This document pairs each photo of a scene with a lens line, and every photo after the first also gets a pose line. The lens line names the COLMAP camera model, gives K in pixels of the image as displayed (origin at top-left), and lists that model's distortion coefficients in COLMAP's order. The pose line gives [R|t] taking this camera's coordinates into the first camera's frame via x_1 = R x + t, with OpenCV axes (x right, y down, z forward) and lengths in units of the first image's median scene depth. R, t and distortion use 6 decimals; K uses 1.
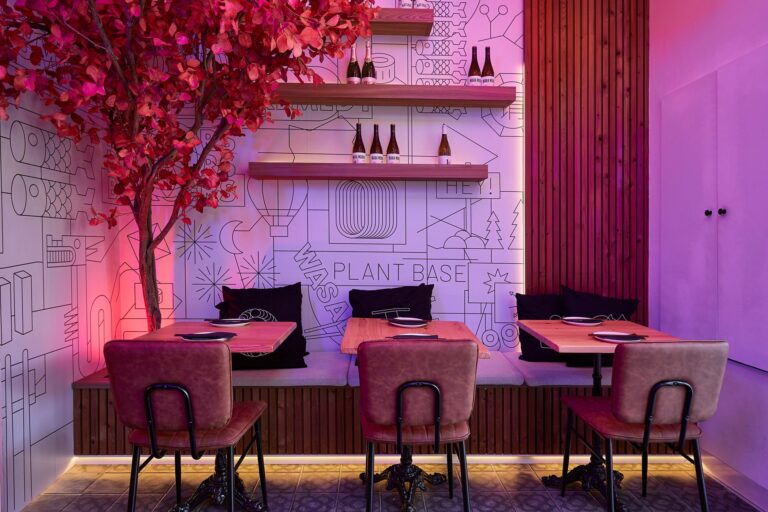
lens RADIAL K [[496.1, 0, 380.1], [0, 496.1, 249.7], [0, 0, 1]] dist [-0.003566, -0.001626]
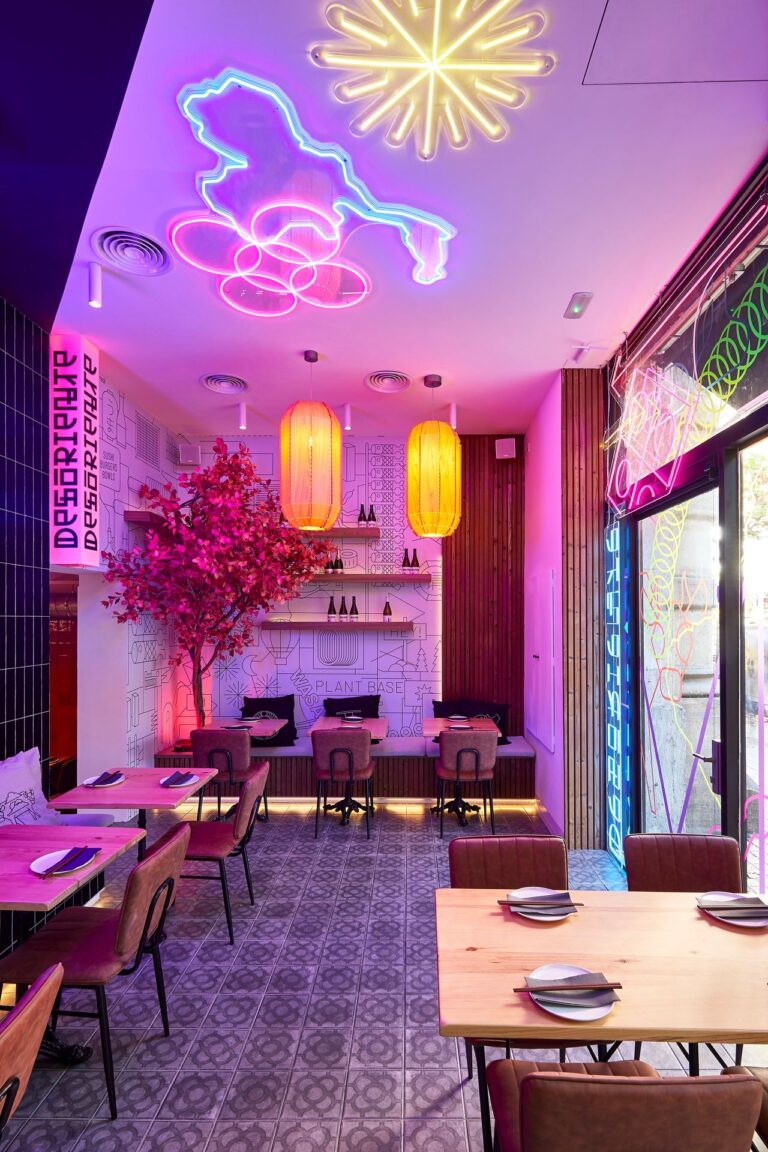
lens RADIAL K [[575.3, 0, 460.7], [0, 575.3, 628.1], [0, 0, 1]] dist [0.009153, -0.004381]
pose [[0.997968, 0.011618, 0.062642, 0.272369], [-0.011434, 0.999929, -0.003298, -0.157394], [-0.062676, 0.002575, 0.998031, -0.941640]]
